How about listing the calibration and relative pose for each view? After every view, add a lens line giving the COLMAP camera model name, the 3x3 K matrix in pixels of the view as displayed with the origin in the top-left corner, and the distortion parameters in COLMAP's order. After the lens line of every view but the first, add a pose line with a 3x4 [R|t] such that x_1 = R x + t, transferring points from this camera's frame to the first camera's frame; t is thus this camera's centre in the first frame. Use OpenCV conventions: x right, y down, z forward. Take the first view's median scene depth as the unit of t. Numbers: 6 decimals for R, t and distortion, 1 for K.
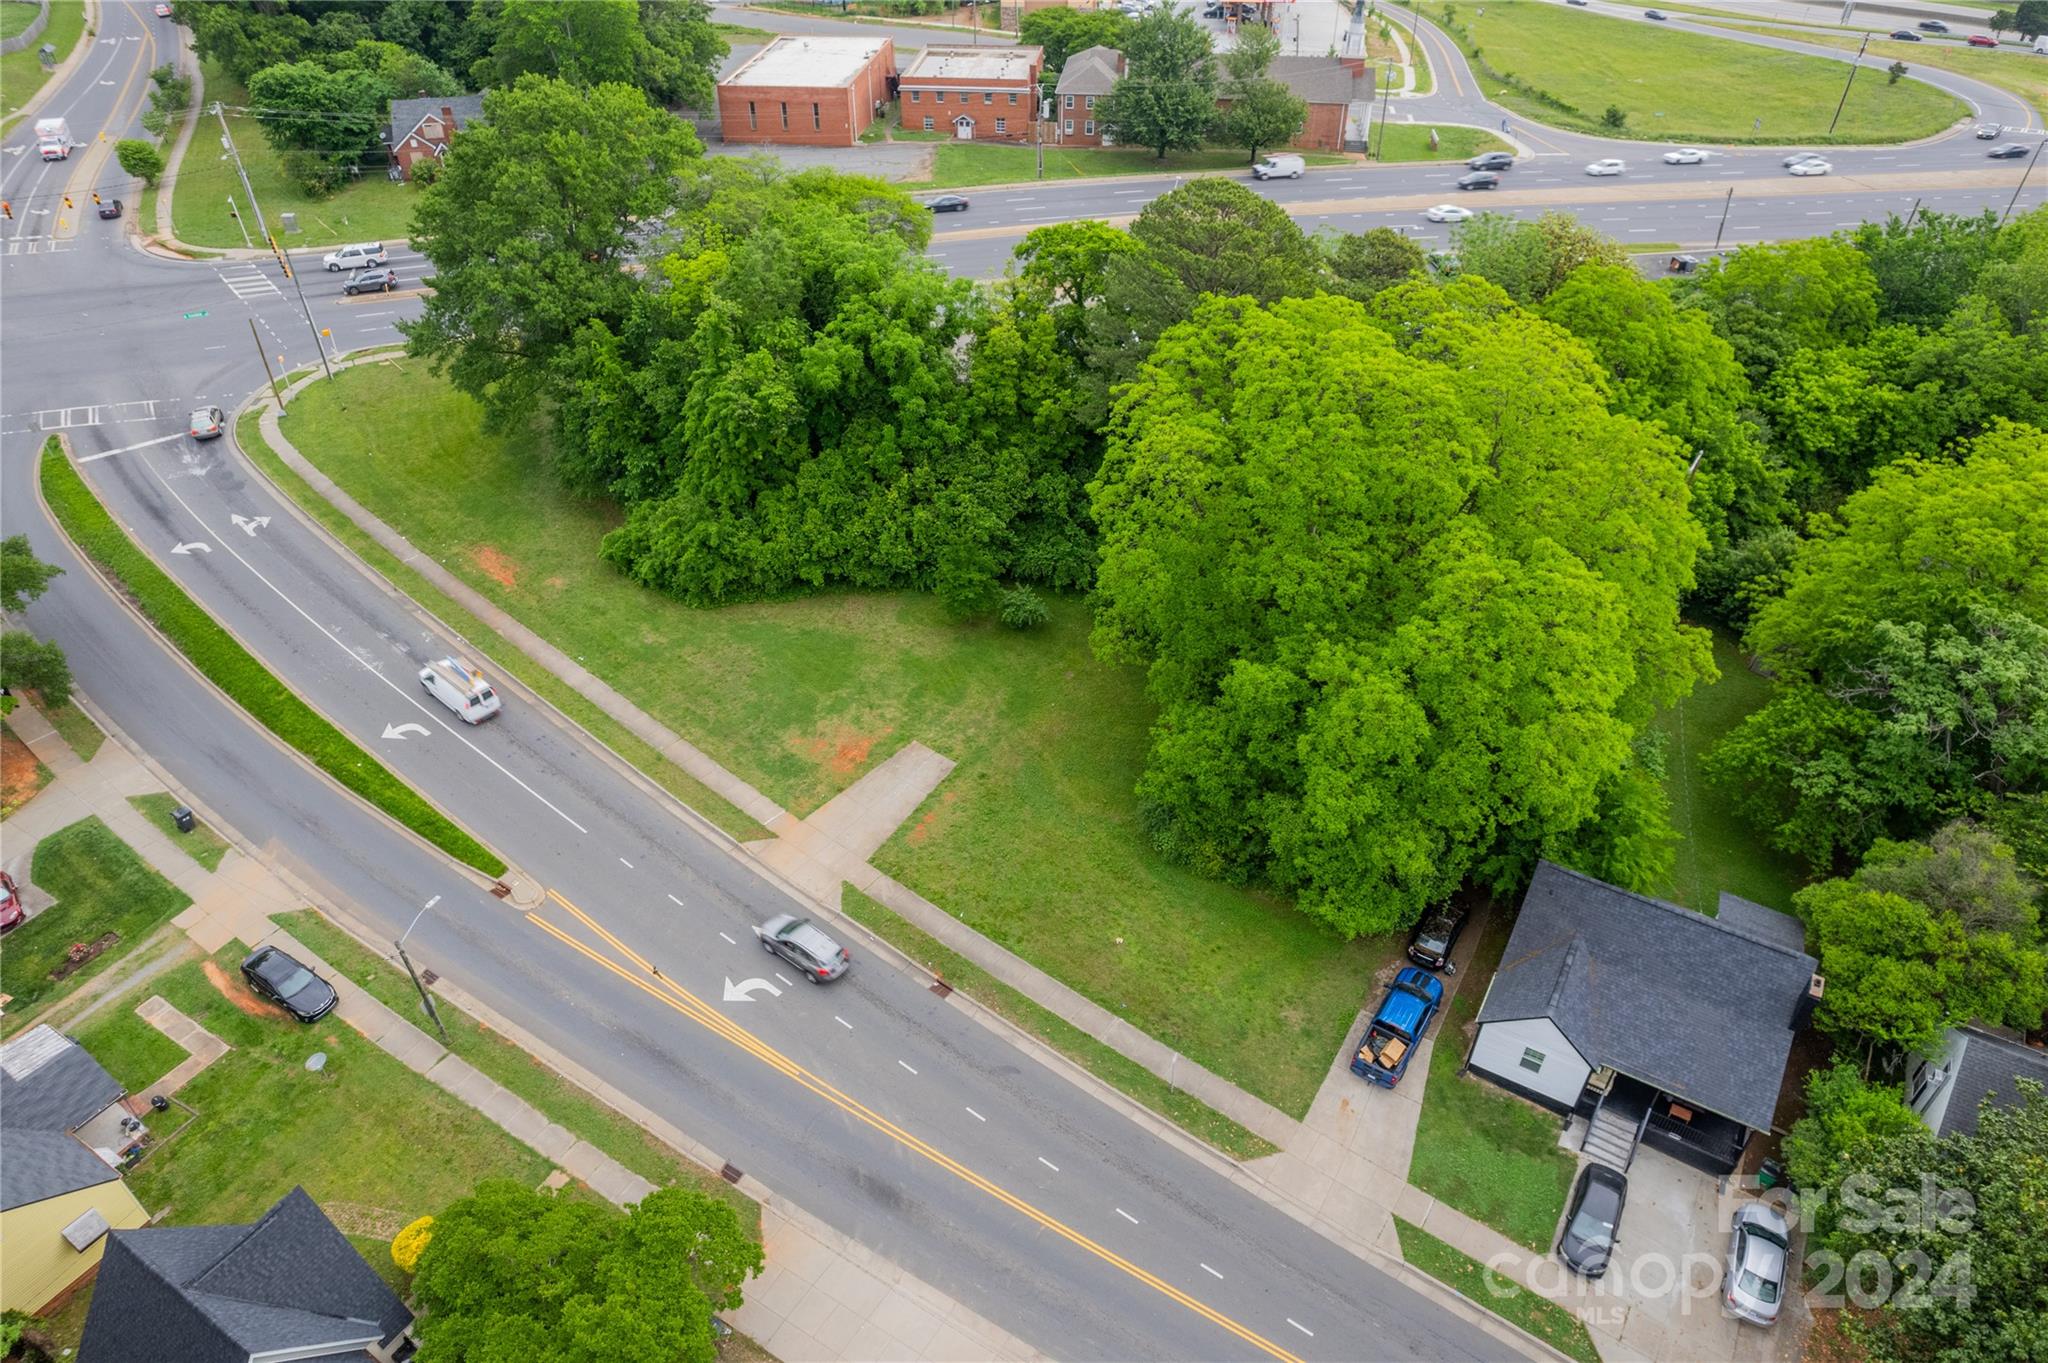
lens RADIAL K [[1321.3, 0, 1024.0], [0, 1321.3, 681.5], [0, 0, 1]] dist [-0.080971, 0.074278]
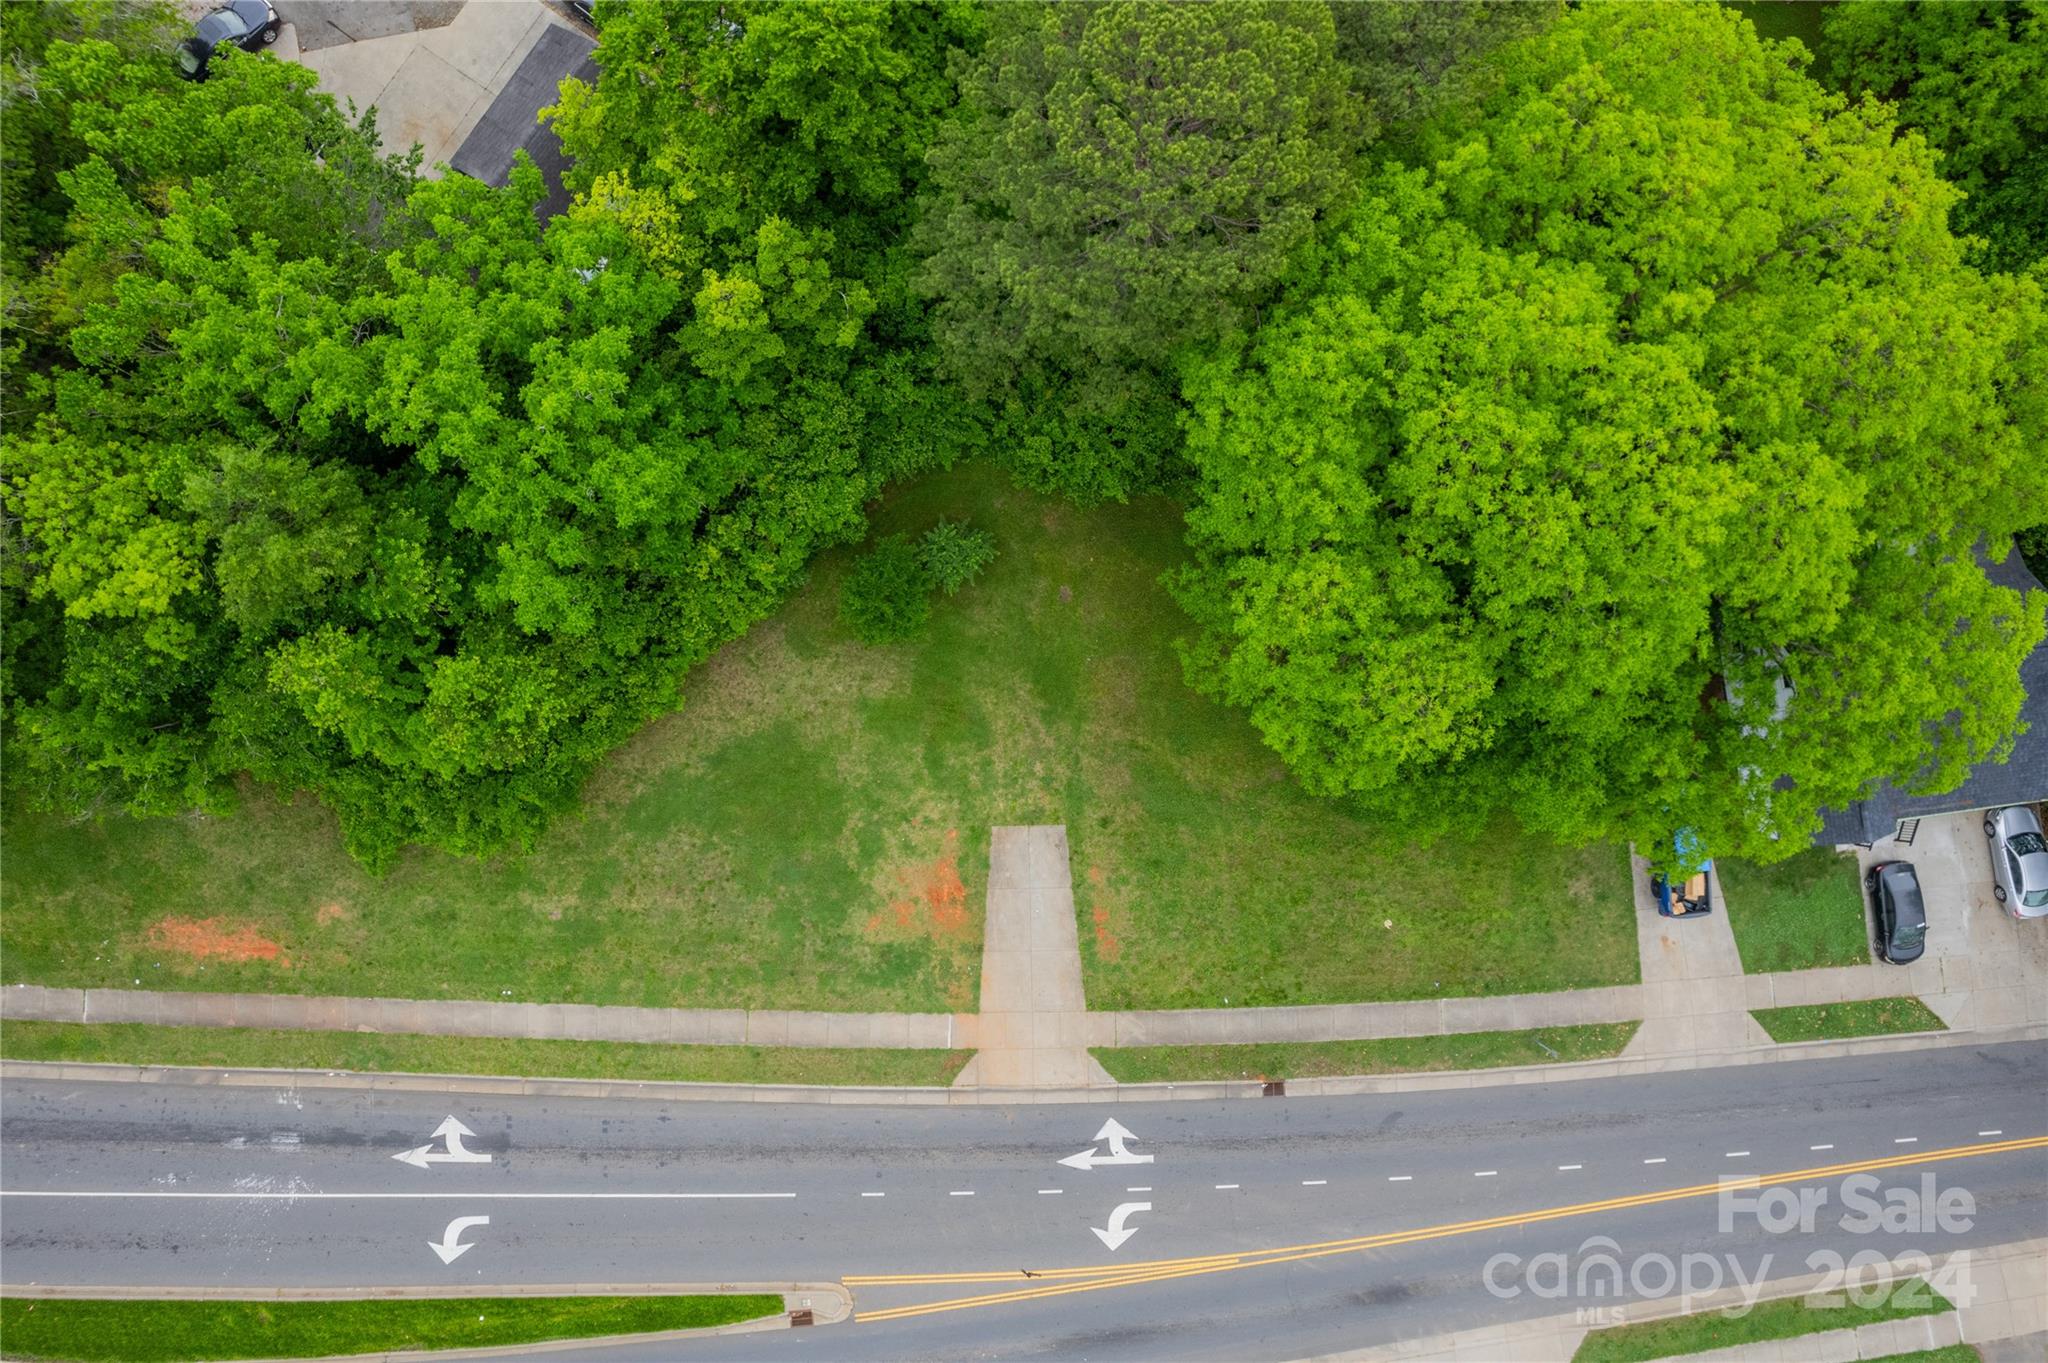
lens RADIAL K [[1312.4, 0, 1023.3], [0, 1312.4, 690.7], [0, 0, 1]] dist [-0.079439, 0.065961]
pose [[0.775473, -0.630885, 0.025024, -0.043112], [0.380701, 0.498835, 0.778608, -0.660657], [-0.503695, -0.594263, 0.627011, 0.633299]]
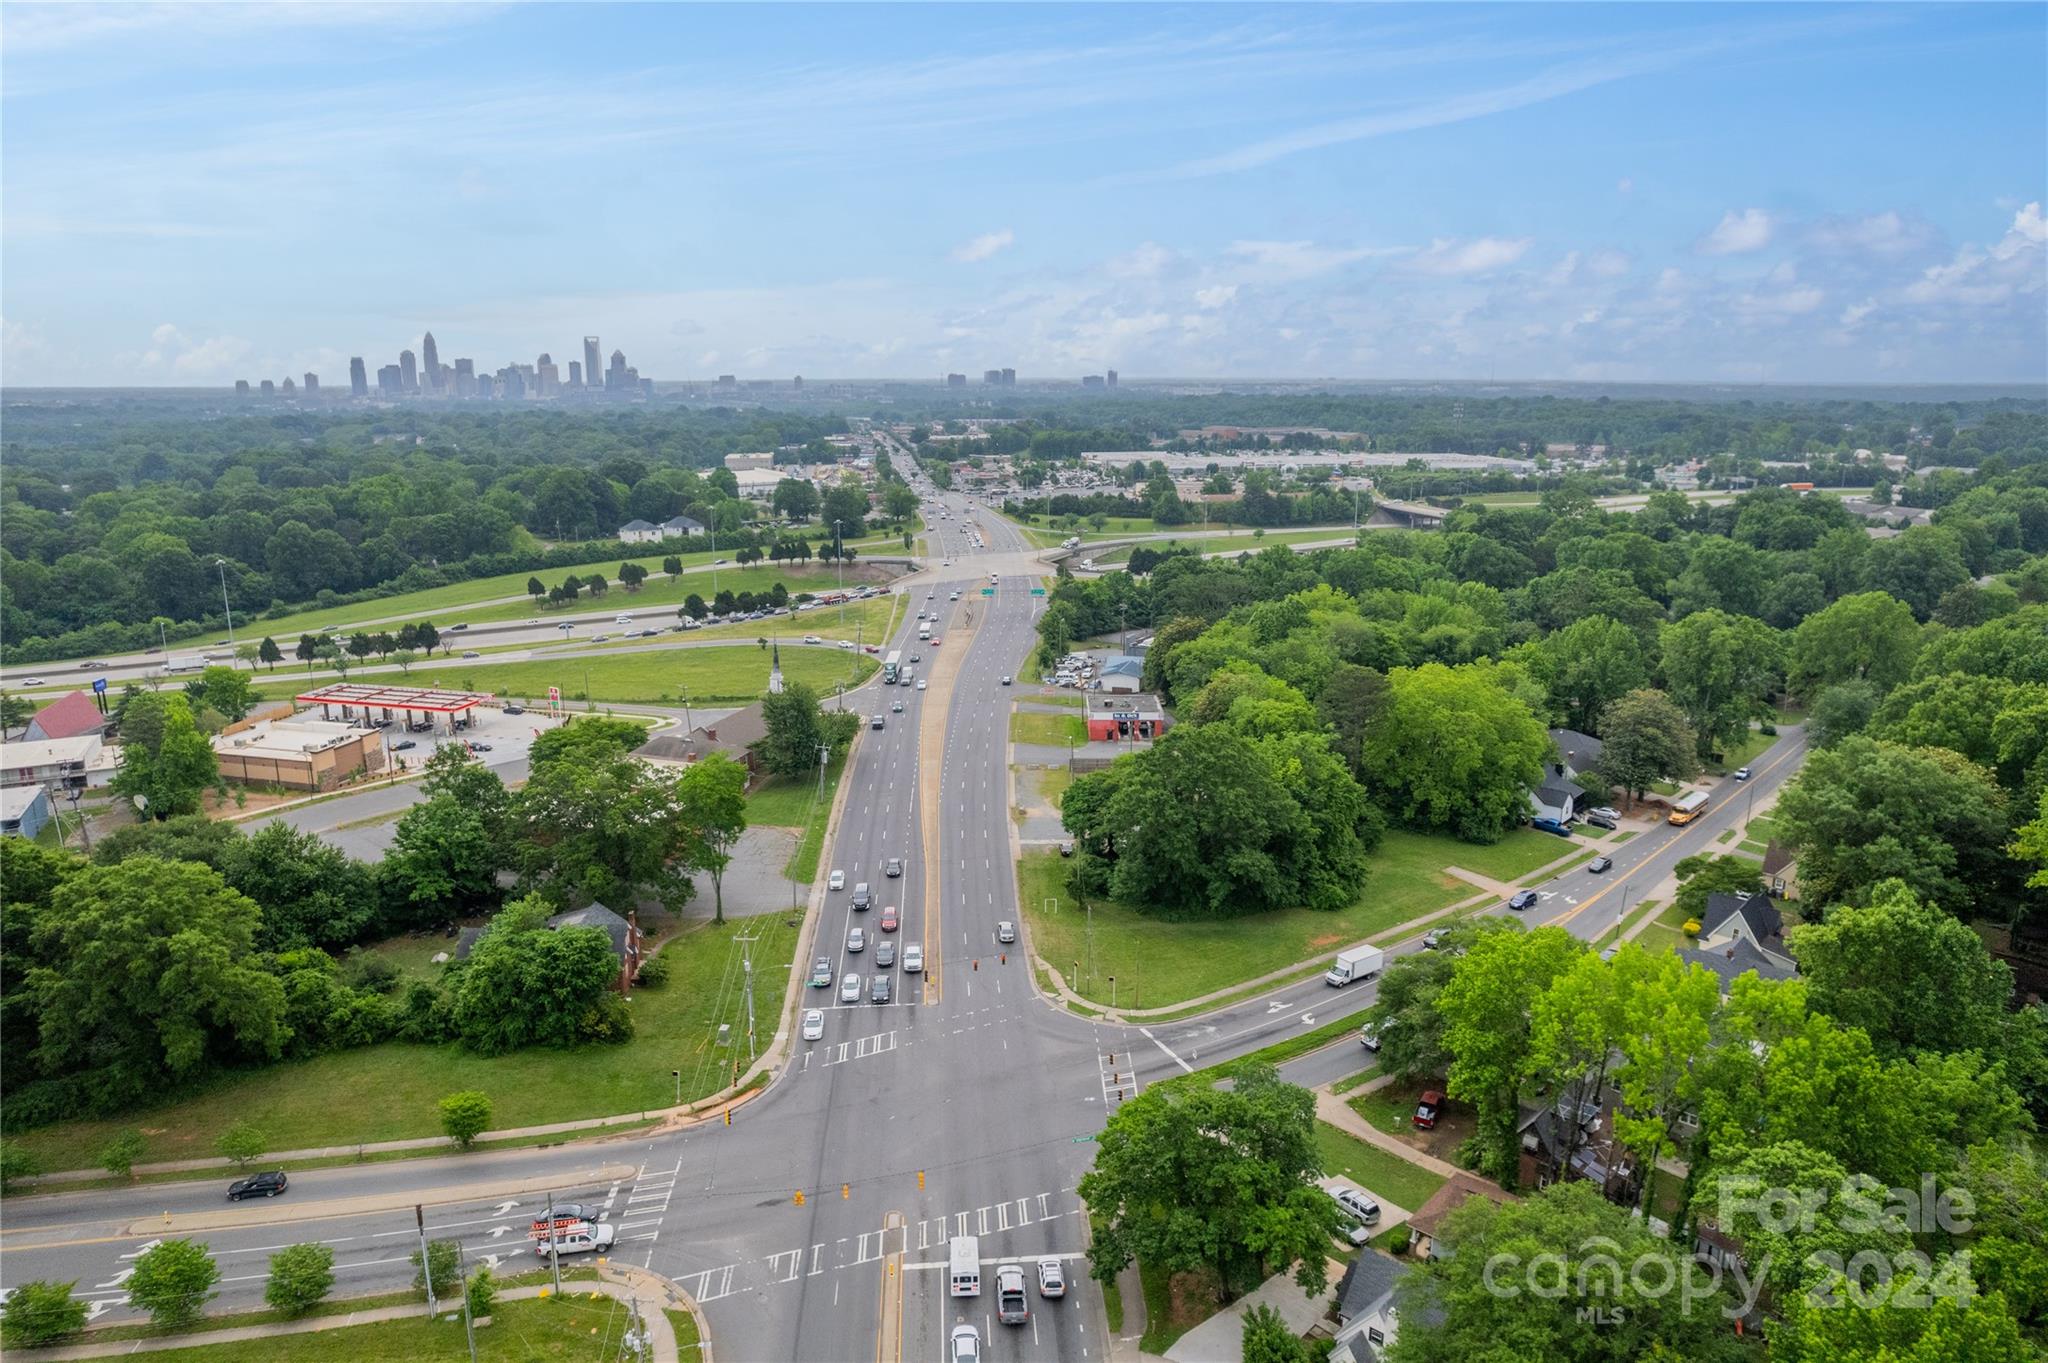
lens RADIAL K [[1312.4, 0, 1023.3], [0, 1312.4, 690.7], [0, 0, 1]] dist [-0.079439, 0.065961]
pose [[0.199425, -0.232405, 0.951955, -2.989164], [0.600699, 0.796525, 0.068619, -1.043949], [-0.774203, 0.558154, 0.298452, 0.760835]]
